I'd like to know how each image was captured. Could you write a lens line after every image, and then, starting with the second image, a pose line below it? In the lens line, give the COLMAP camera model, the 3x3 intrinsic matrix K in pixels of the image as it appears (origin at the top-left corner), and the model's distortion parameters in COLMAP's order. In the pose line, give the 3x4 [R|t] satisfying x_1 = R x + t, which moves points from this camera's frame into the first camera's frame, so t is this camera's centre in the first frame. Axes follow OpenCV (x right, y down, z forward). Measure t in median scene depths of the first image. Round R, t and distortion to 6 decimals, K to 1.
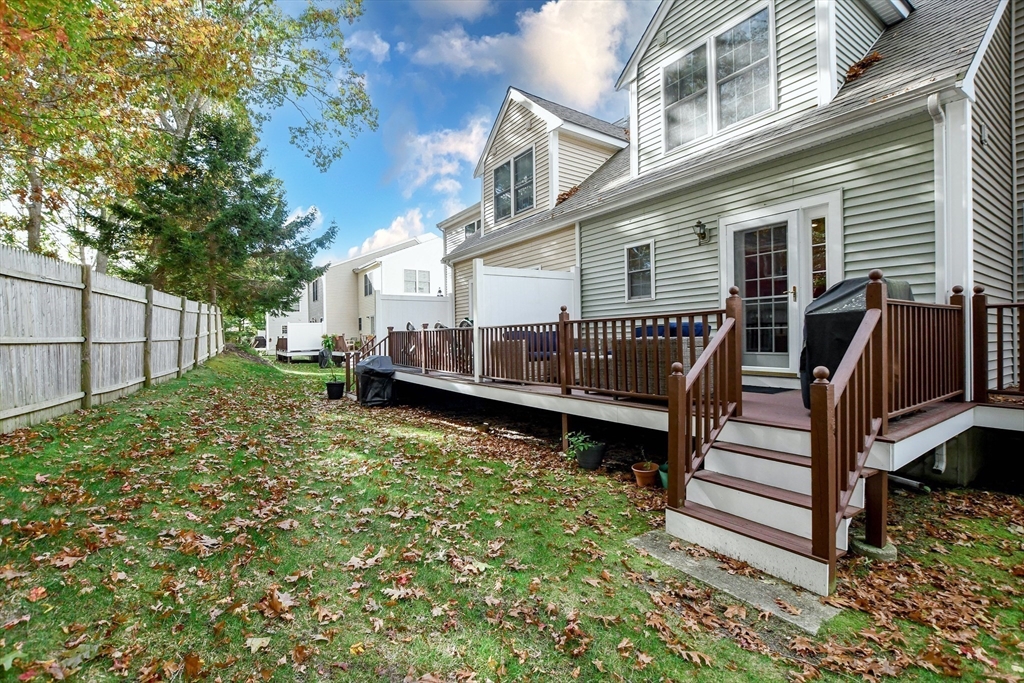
lens RADIAL K [[451.8, 0, 510.0], [0, 451.8, 341.6], [0, 0, 1]] dist [-0.031035, 0.003523]
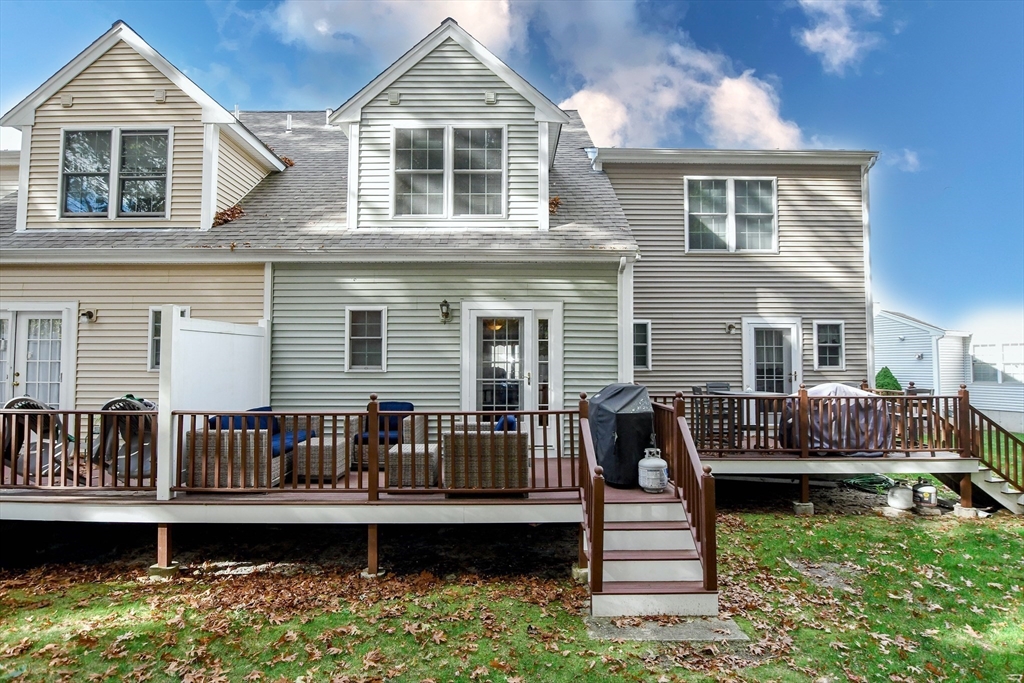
lens RADIAL K [[514.7, 0, 510.4], [0, 514.7, 343.2], [0, 0, 1]] dist [-0.017627, 0.000851]
pose [[0.552293, 0.054062, 0.831895, -0.412119], [-0.004238, 0.998064, -0.062047, -0.086338], [-0.833639, 0.030743, 0.551453, 0.201109]]
